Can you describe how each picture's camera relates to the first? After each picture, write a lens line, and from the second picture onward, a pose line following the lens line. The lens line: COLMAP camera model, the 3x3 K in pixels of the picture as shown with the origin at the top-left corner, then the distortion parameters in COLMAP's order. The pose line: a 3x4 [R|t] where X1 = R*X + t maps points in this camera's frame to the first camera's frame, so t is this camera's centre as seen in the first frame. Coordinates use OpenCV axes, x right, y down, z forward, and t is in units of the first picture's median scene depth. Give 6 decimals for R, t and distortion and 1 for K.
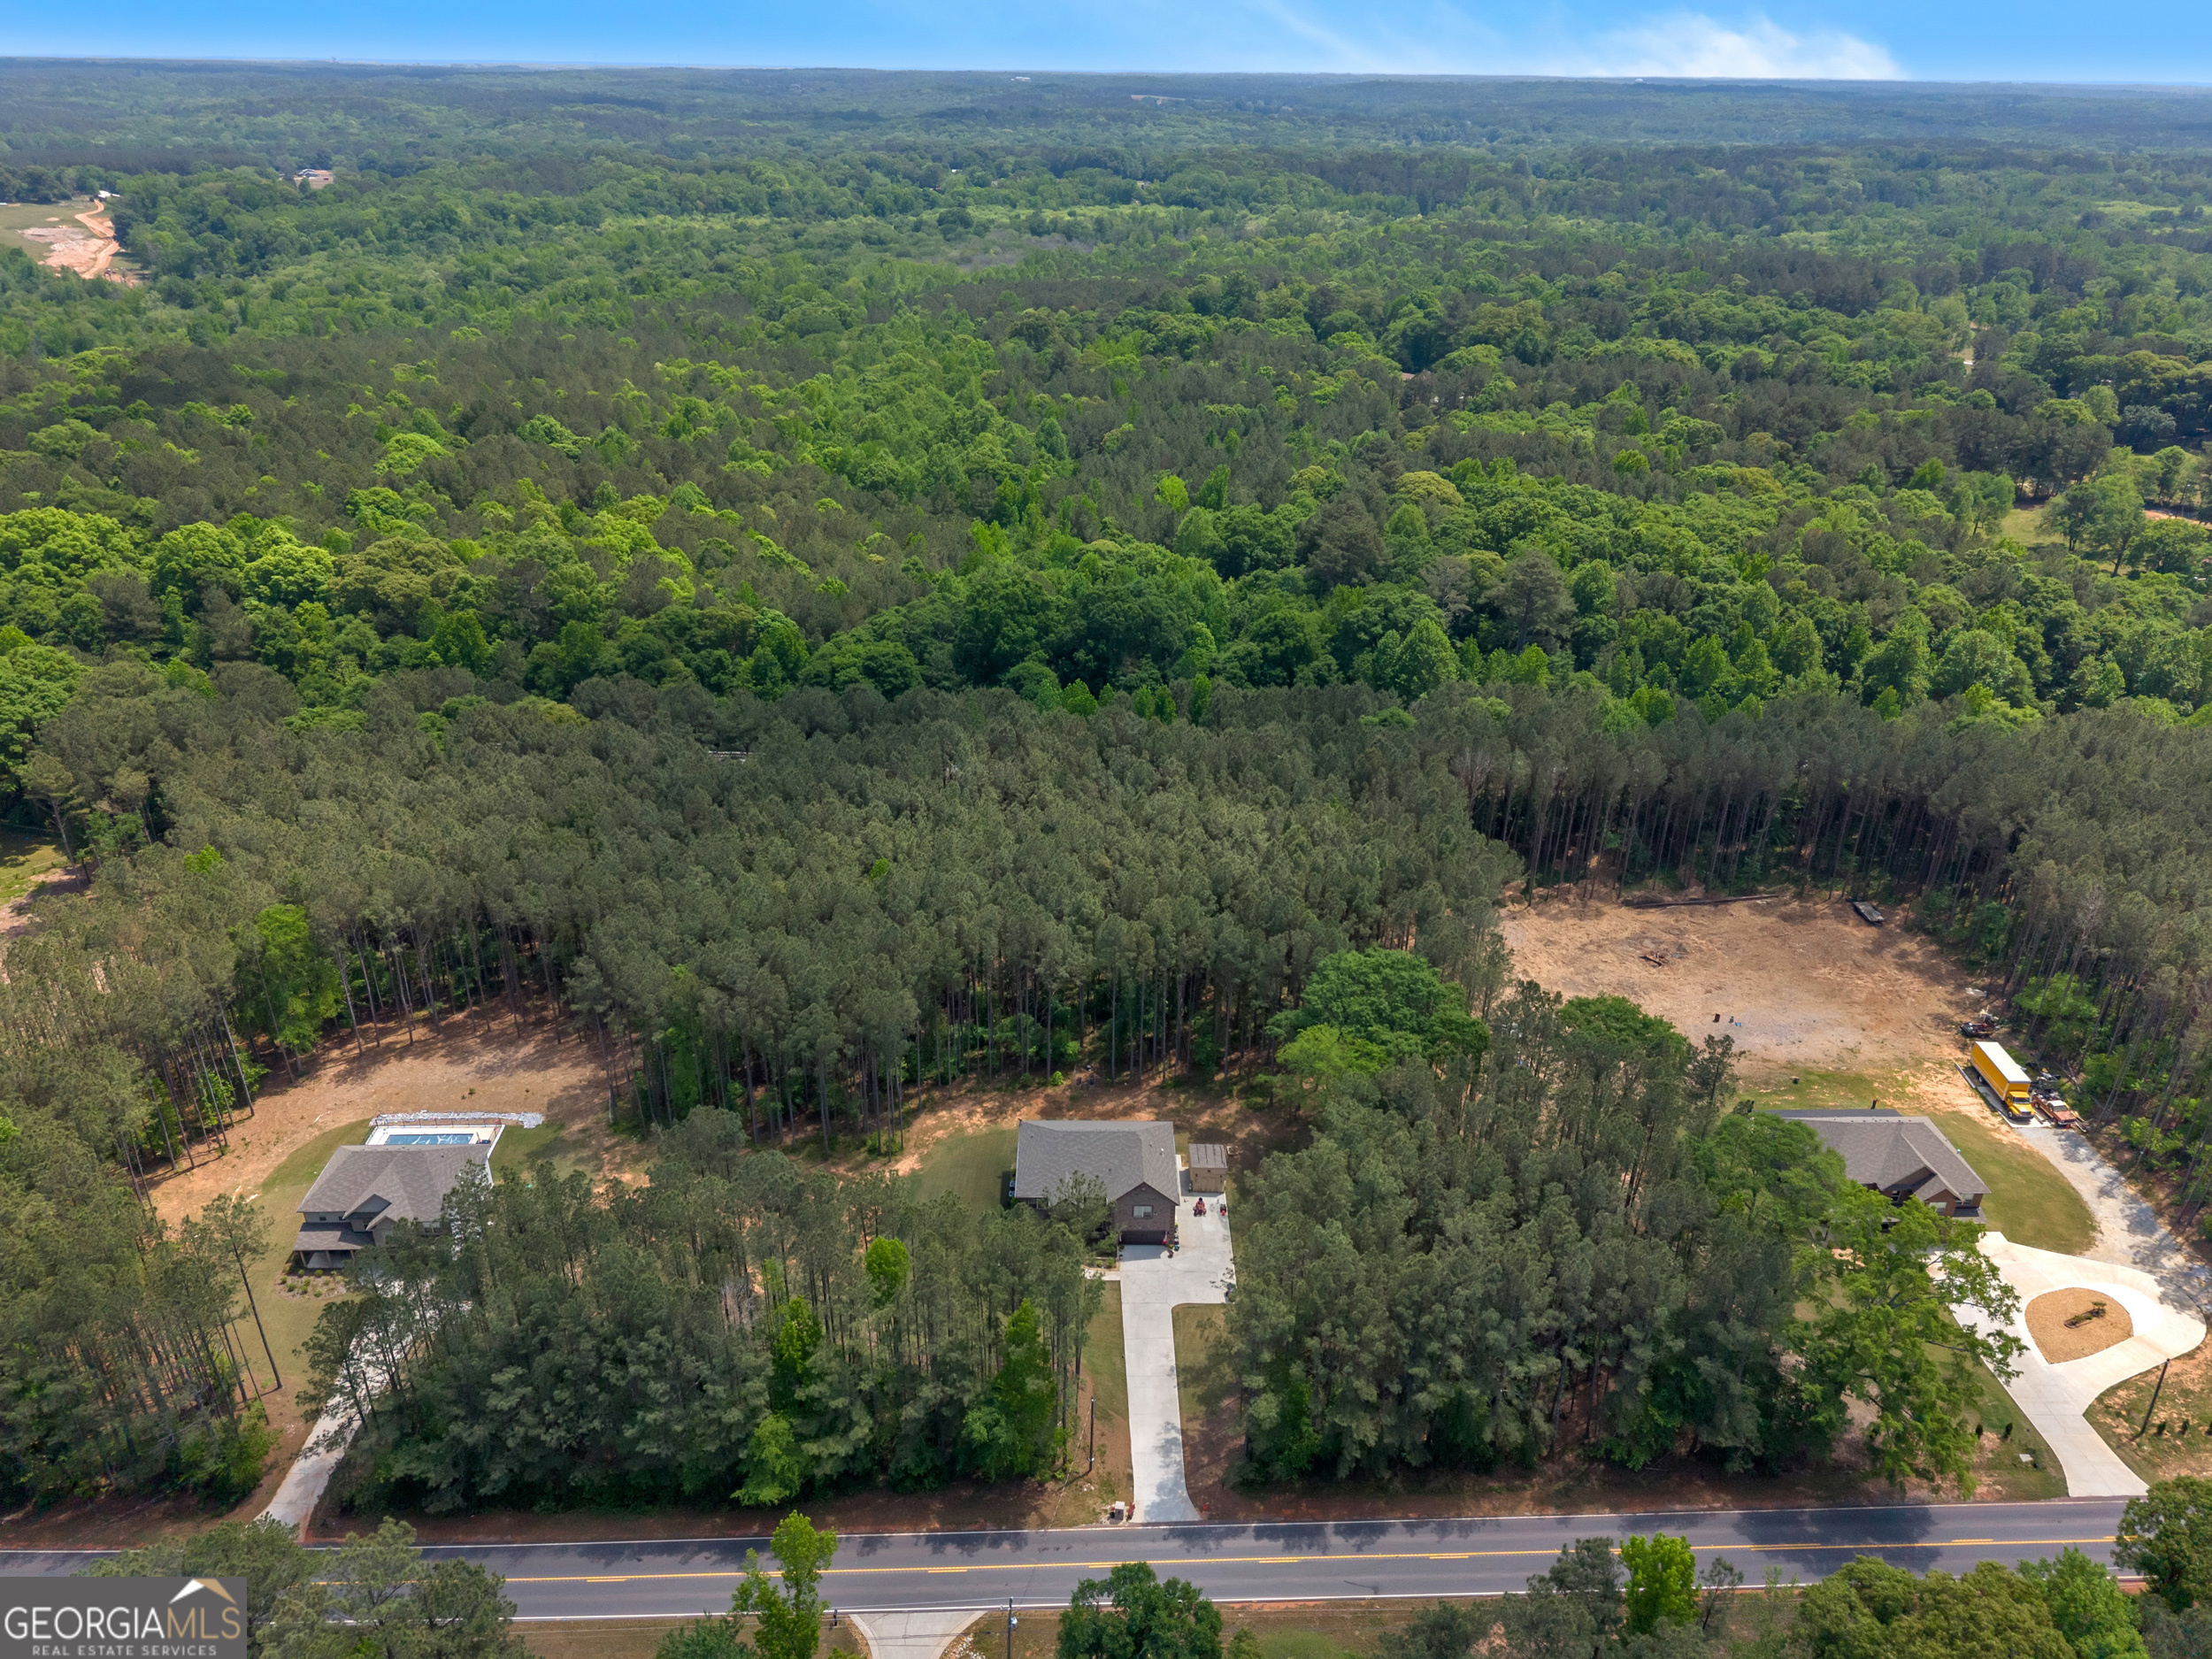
lens RADIAL K [[1551.4, 0, 1150.3], [0, 1551.4, 831.3], [0, 0, 1]] dist [0.067627, -0.045670]
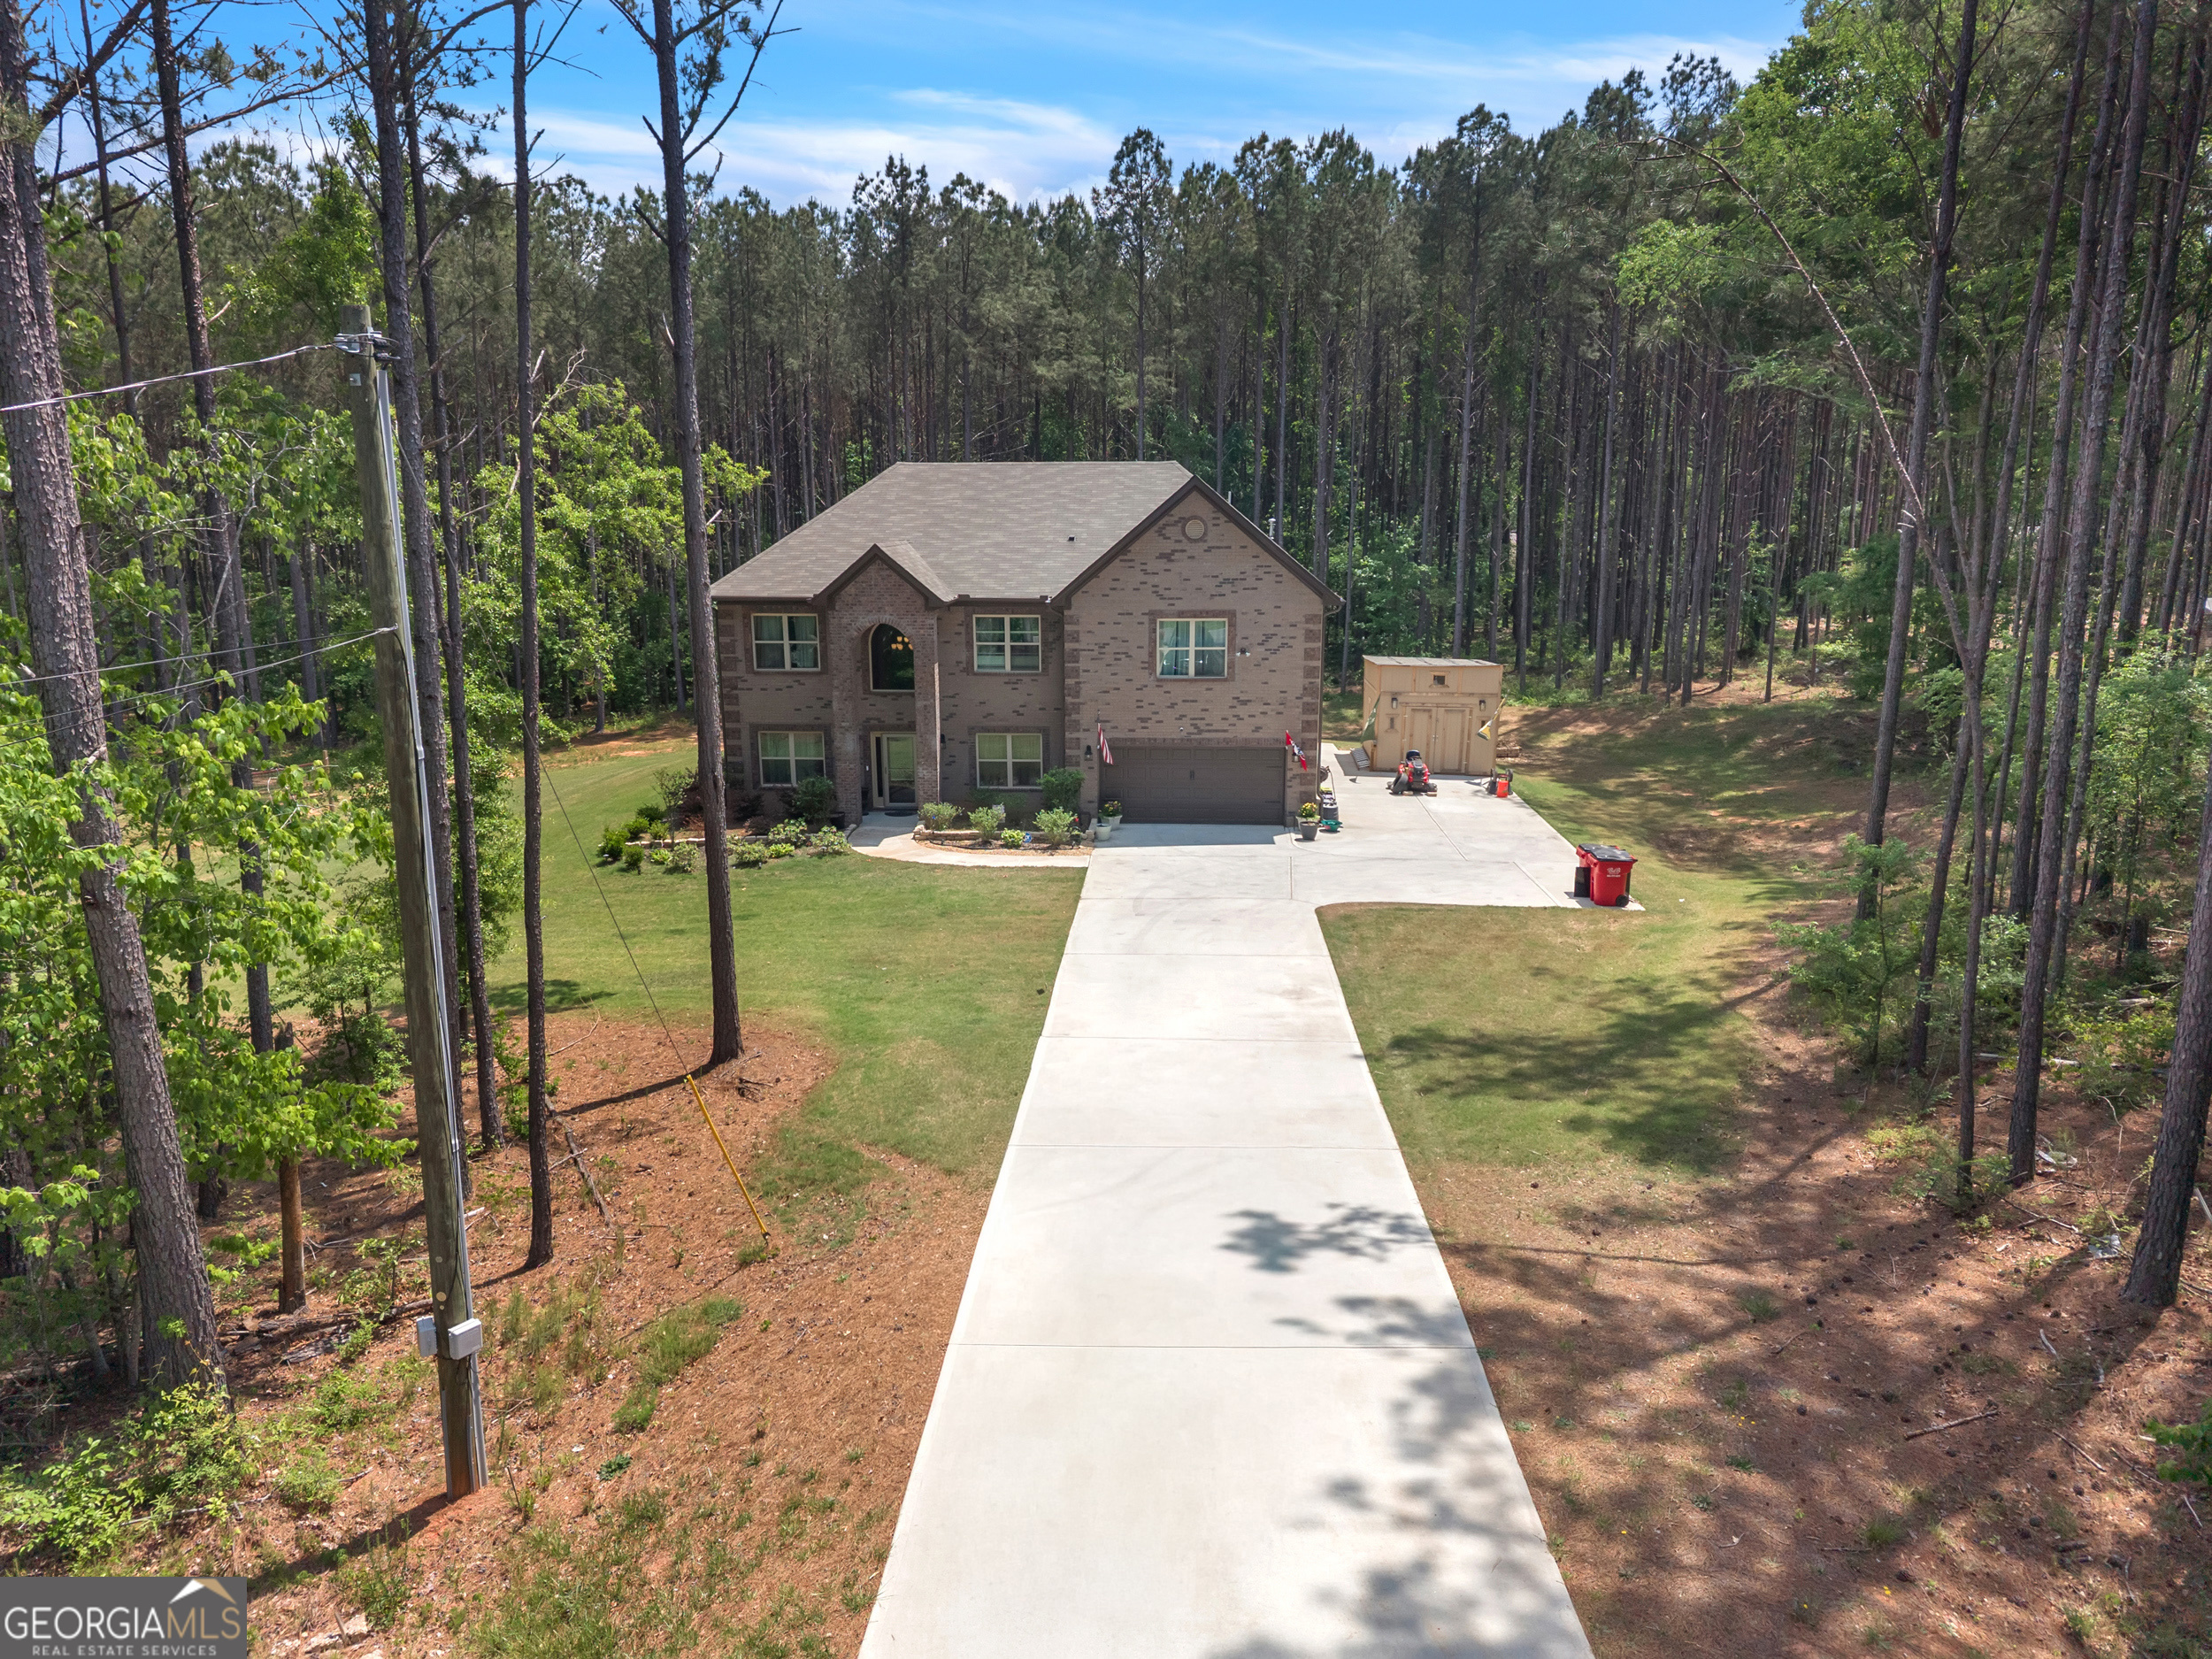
lens RADIAL K [[1525.0, 0, 1098.8], [0, 1525.0, 818.4], [0, 0, 1]] dist [0.070766, -0.090004]
pose [[0.994537, 0.002109, -0.104366, 0.005645], [-0.031958, 0.957939, -0.285188, 0.344356], [0.099375, 0.286966, 0.952772, 0.791919]]
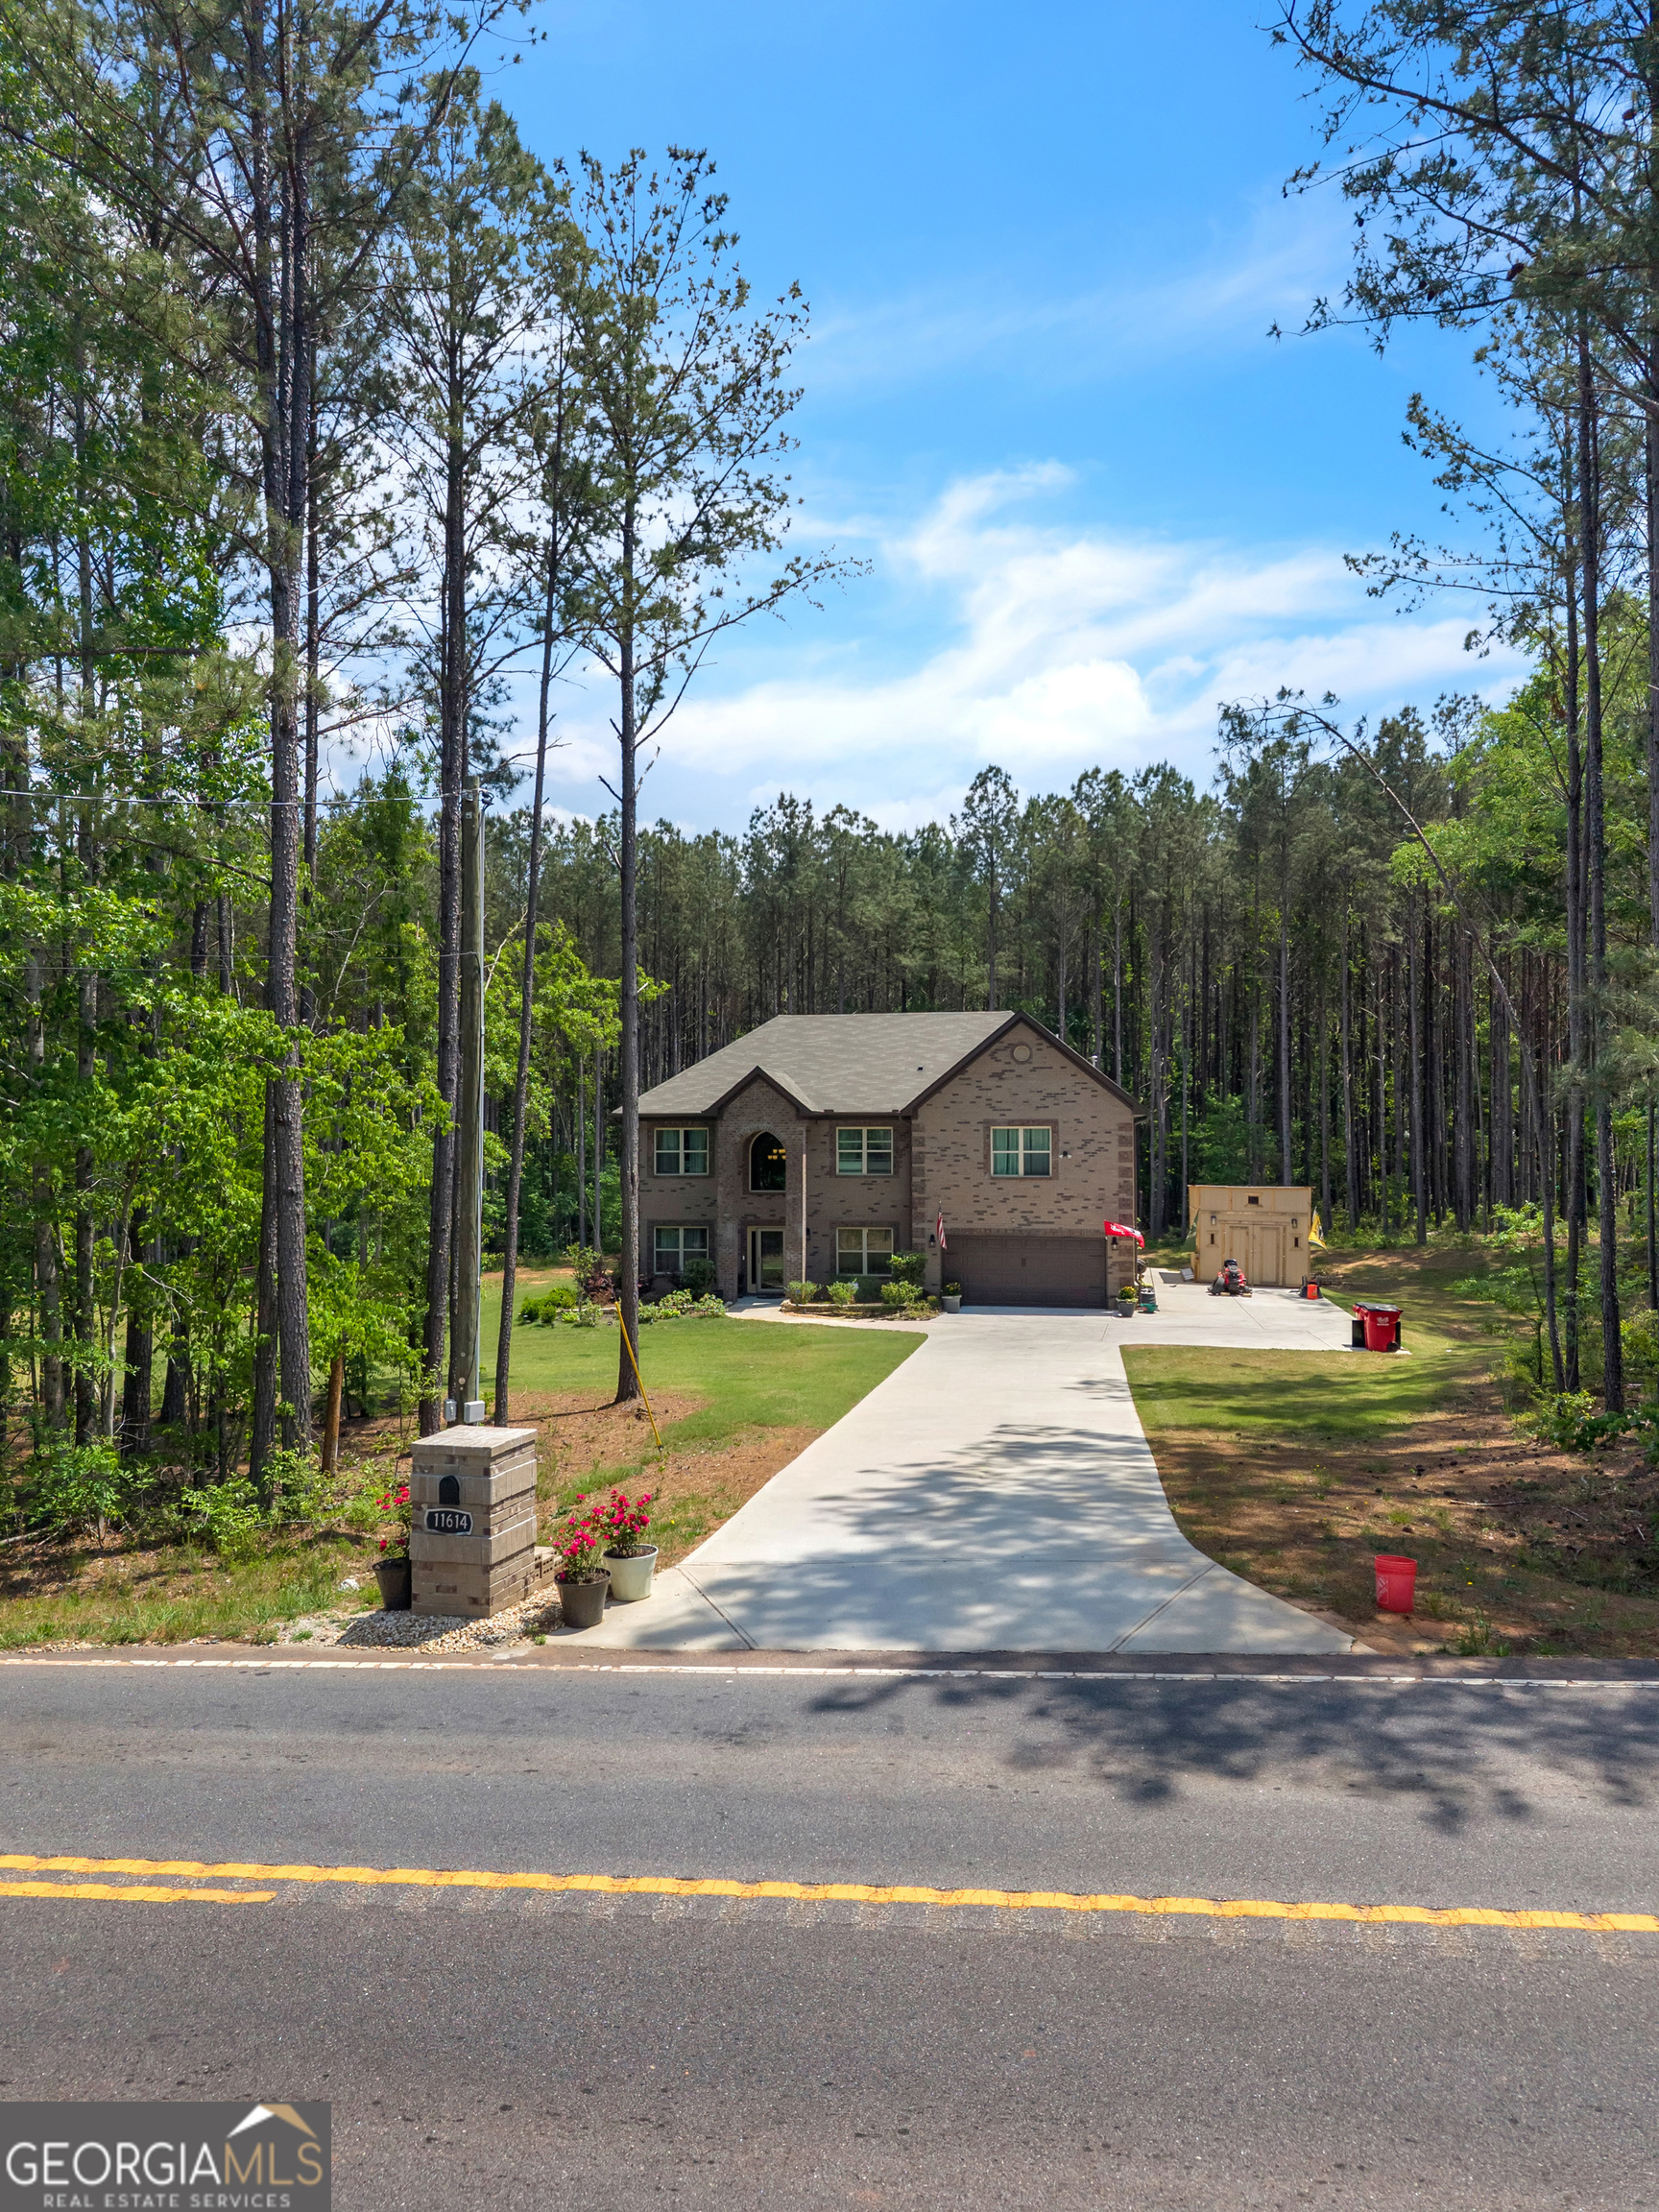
lens RADIAL K [[1525.0, 0, 807.0], [0, 1525.0, 1088.0], [0, 0, 1]] dist [0.070766, -0.090004]
pose [[0.976980, -0.022928, -0.212093, 0.016688], [-0.086914, 0.865172, -0.493887, 0.382703], [0.194821, 0.500951, 0.843263, 0.763006]]
